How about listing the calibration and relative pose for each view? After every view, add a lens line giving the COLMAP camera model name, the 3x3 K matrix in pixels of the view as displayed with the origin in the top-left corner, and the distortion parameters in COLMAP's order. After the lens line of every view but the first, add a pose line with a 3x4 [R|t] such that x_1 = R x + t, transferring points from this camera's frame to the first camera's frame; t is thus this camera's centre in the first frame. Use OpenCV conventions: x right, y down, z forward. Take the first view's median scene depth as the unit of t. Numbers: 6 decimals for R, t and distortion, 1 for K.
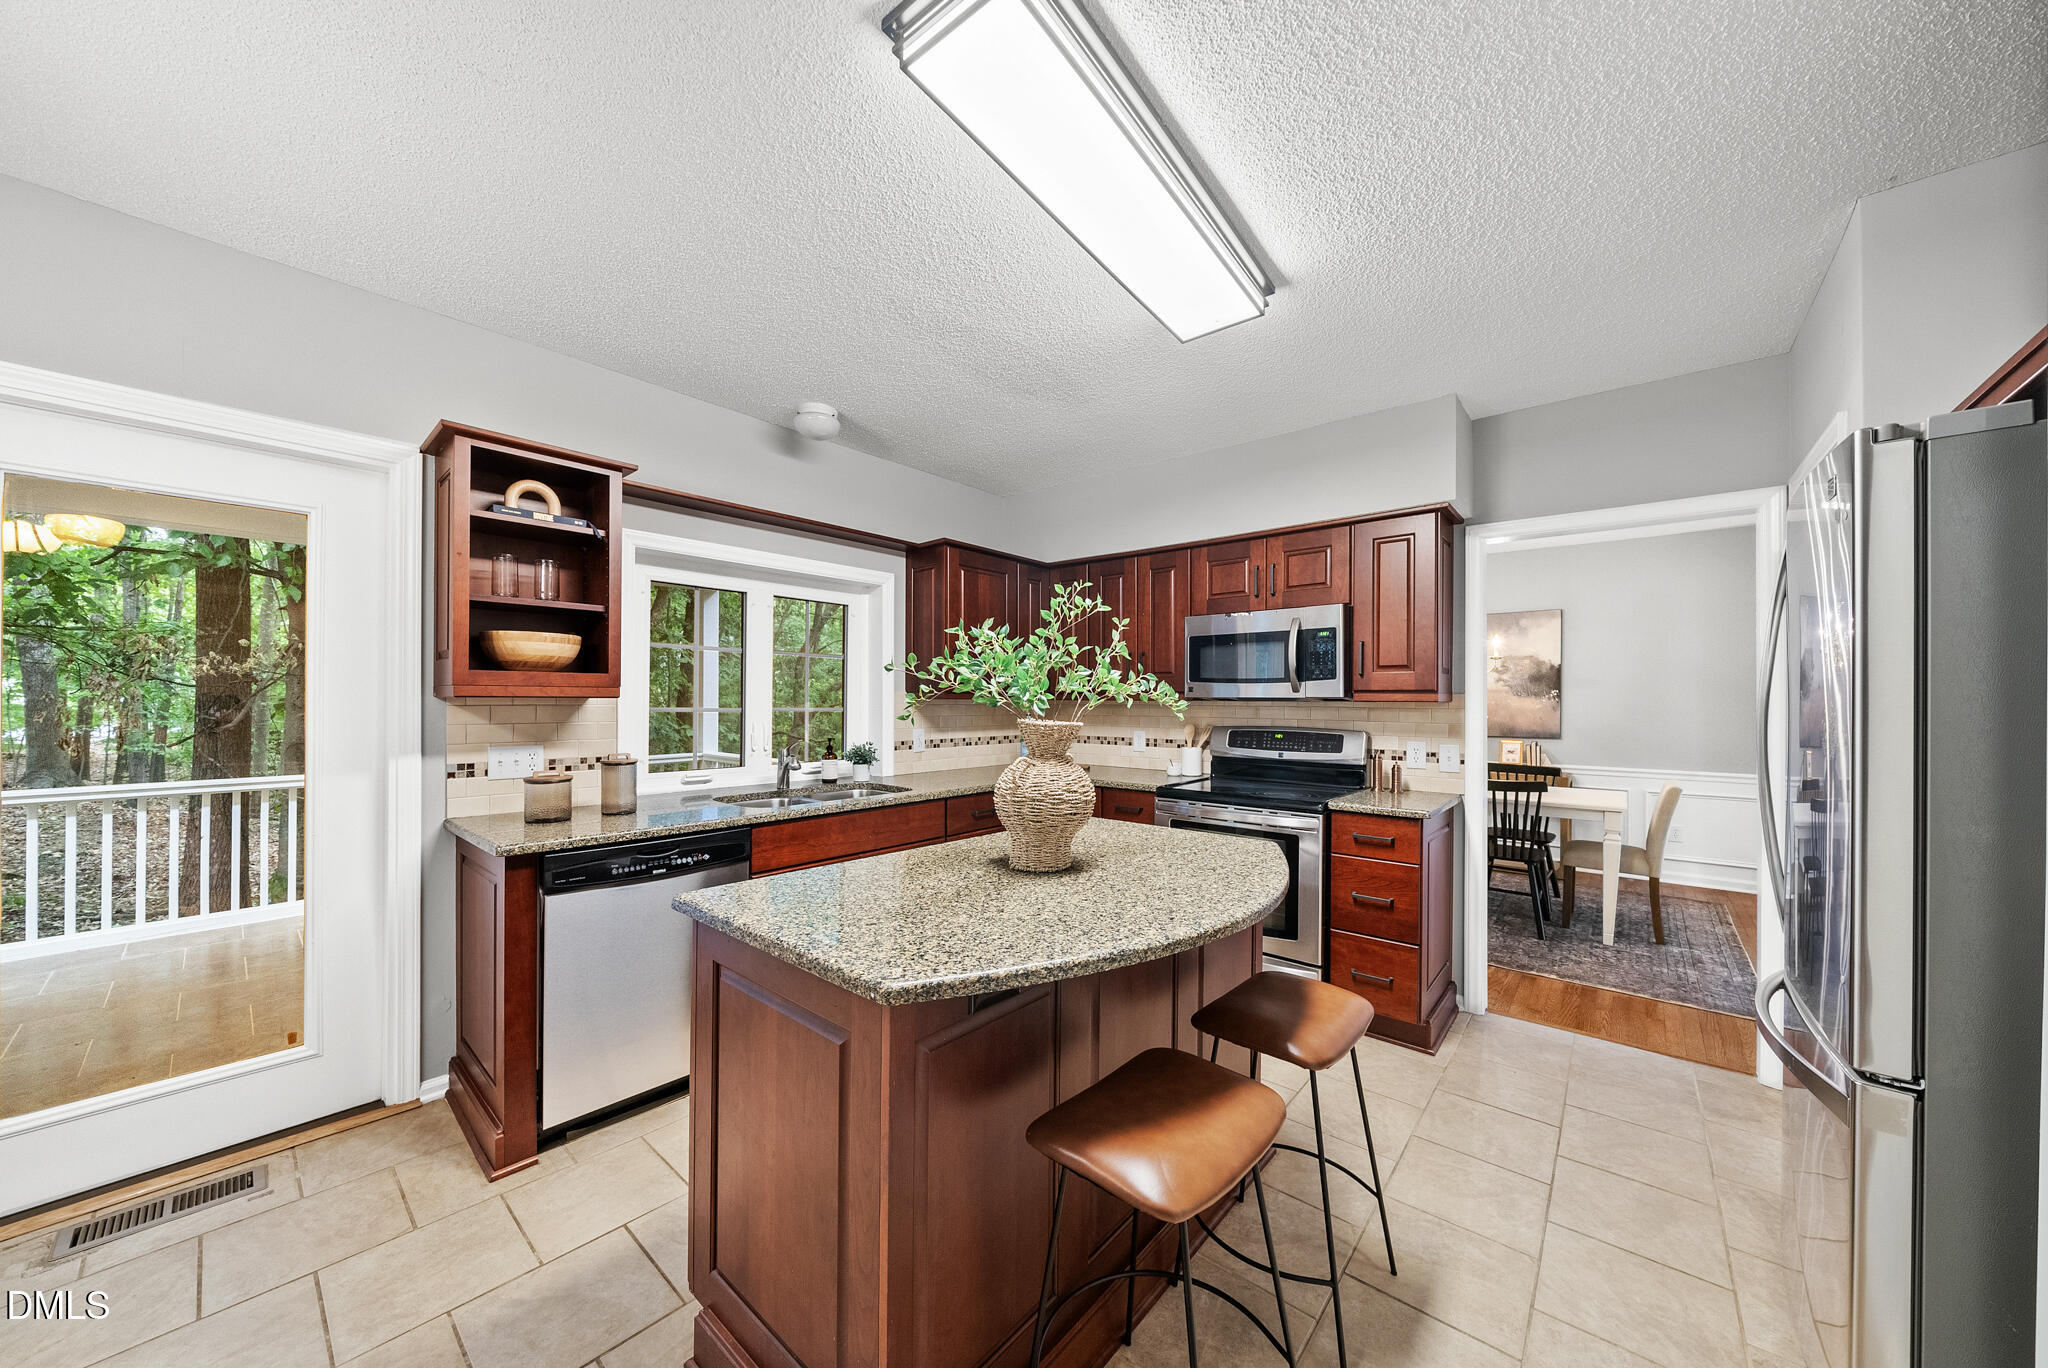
lens RADIAL K [[702.9, 0, 1030.3], [0, 702.9, 698.4], [0, 0, 1]] dist [-0.007427, -0.000014]
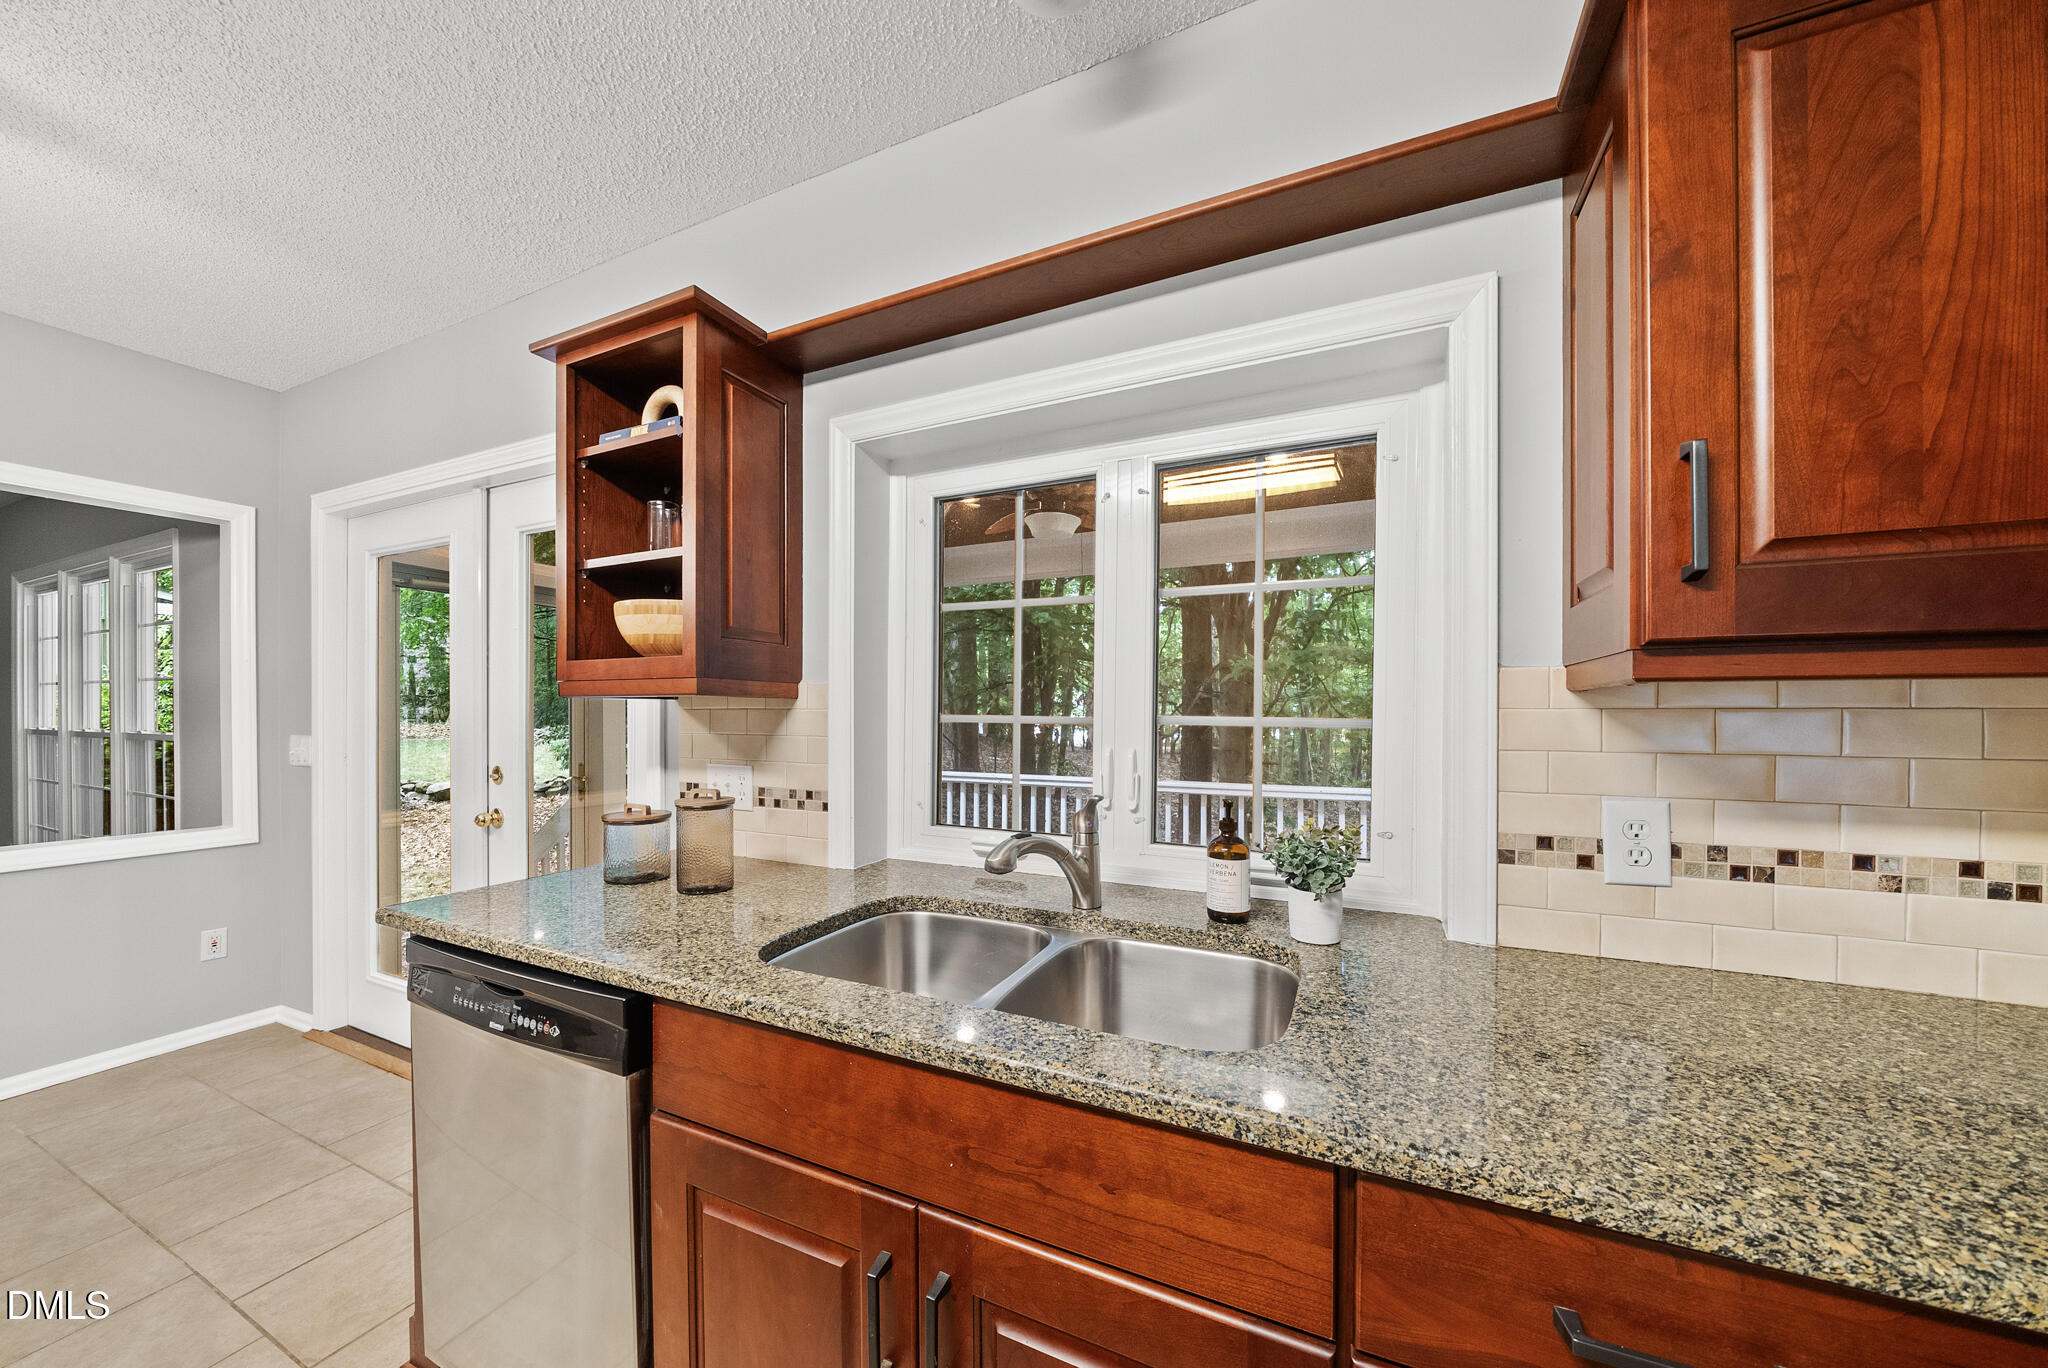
lens RADIAL K [[702.9, 0, 1028.9], [0, 702.9, 723.8], [0, 0, 1]] dist [-0.007427, -0.000014]
pose [[0.273031, 0.010285, -0.961950, 0.061916], [0.001073, 0.999939, 0.010996, 0.017929], [0.962005, -0.004034, 0.273003, 1.145842]]
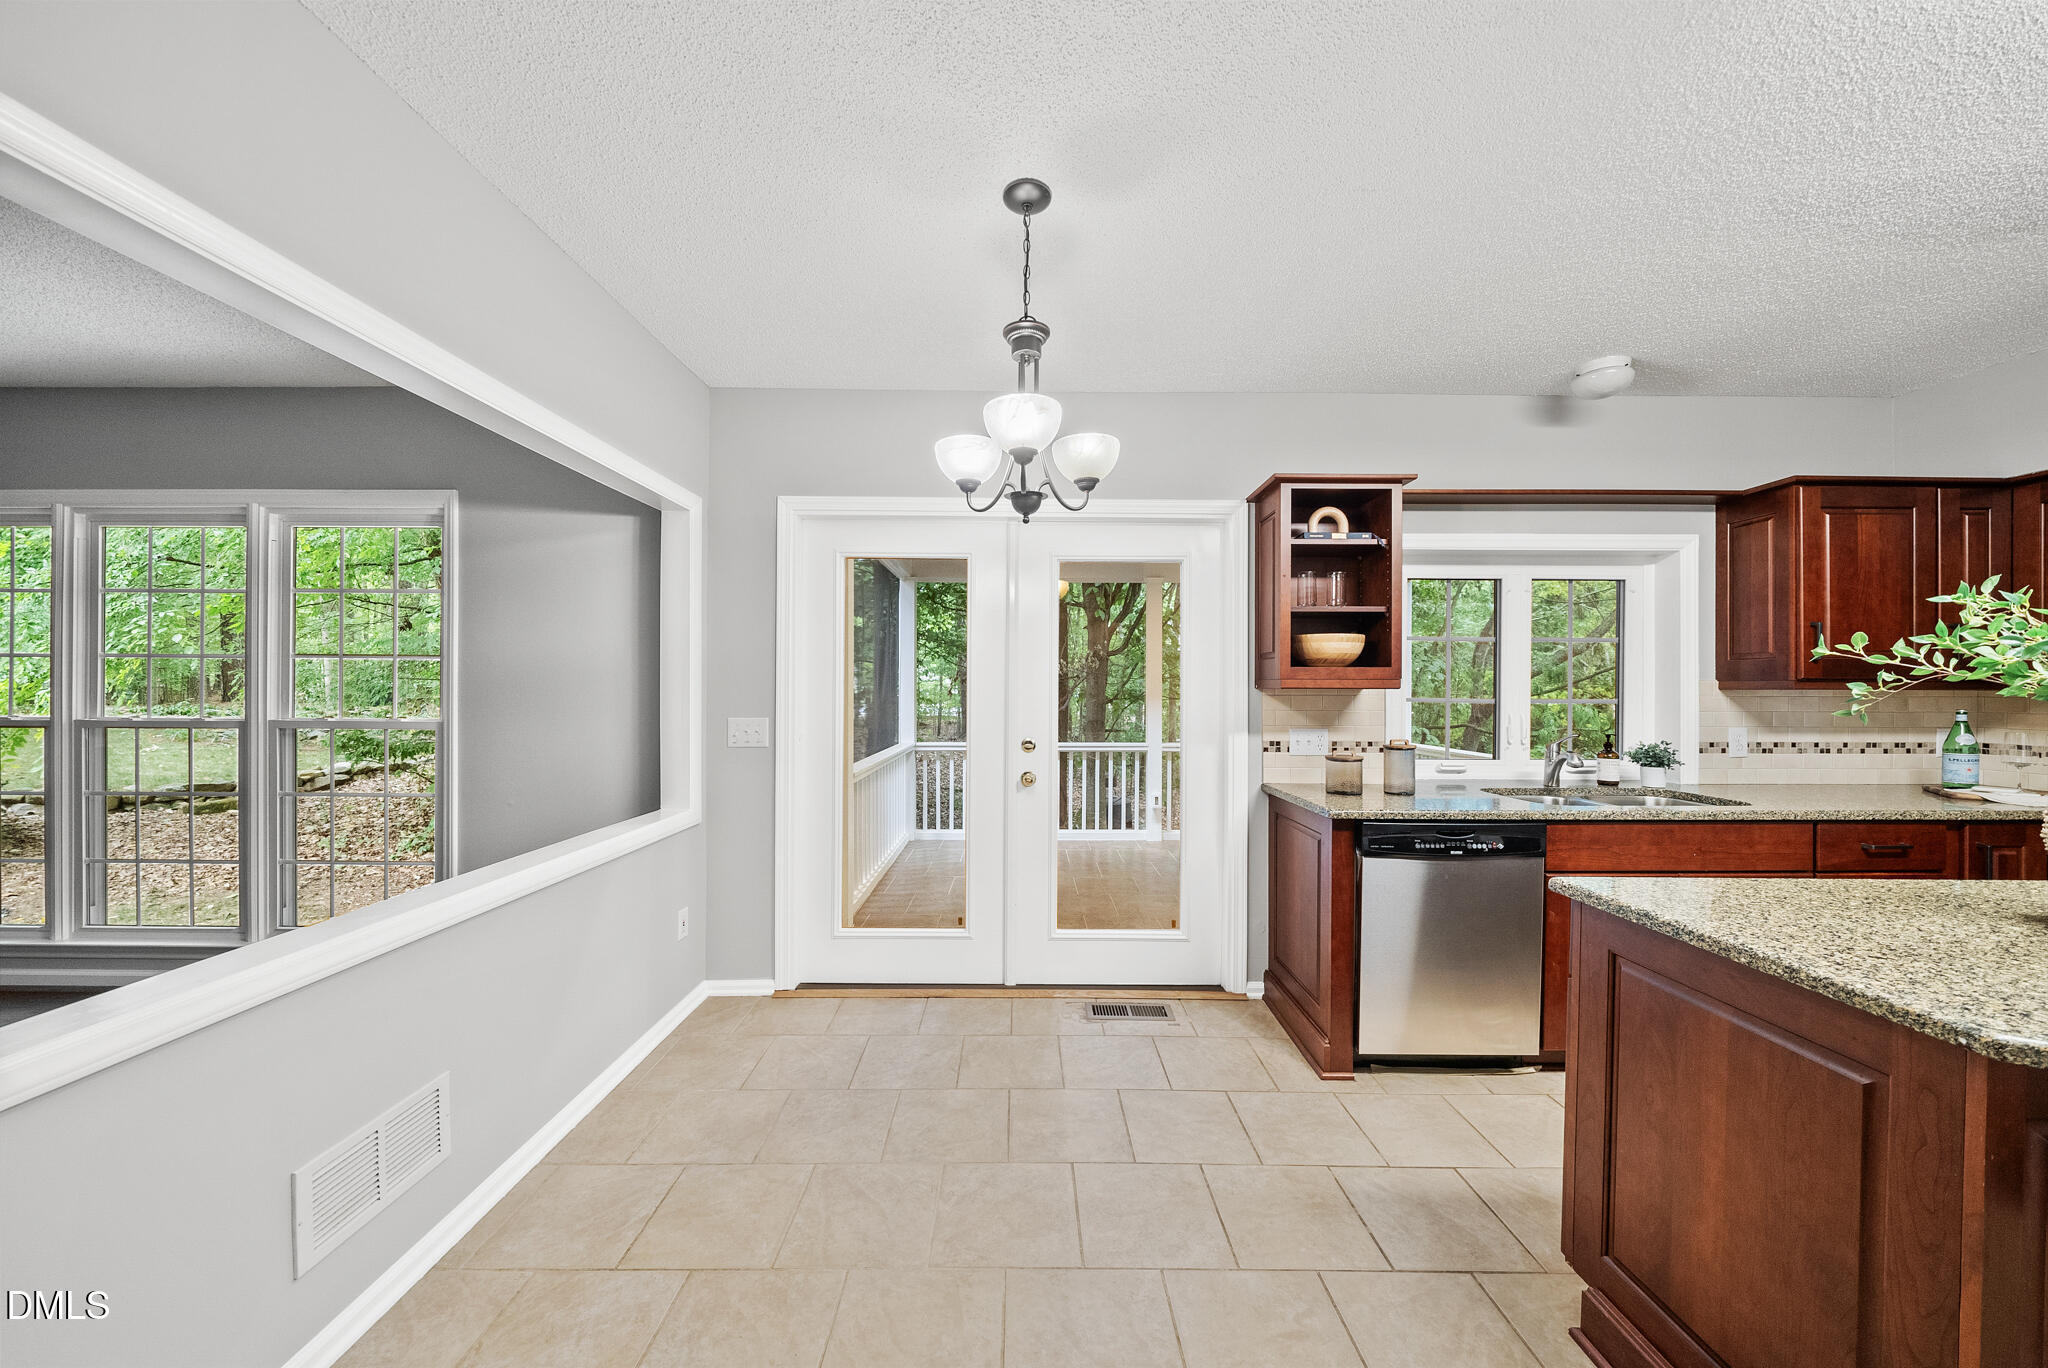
lens RADIAL K [[702.9, 0, 1020.7], [0, 702.9, 689.5], [0, 0, 1]] dist [-0.007427, -0.000014]
pose [[0.648495, -0.000825, -0.761218, -0.139073], [0.001919, 0.999998, 0.000552, -0.001371], [0.761216, -0.001819, 0.648496, -0.173396]]
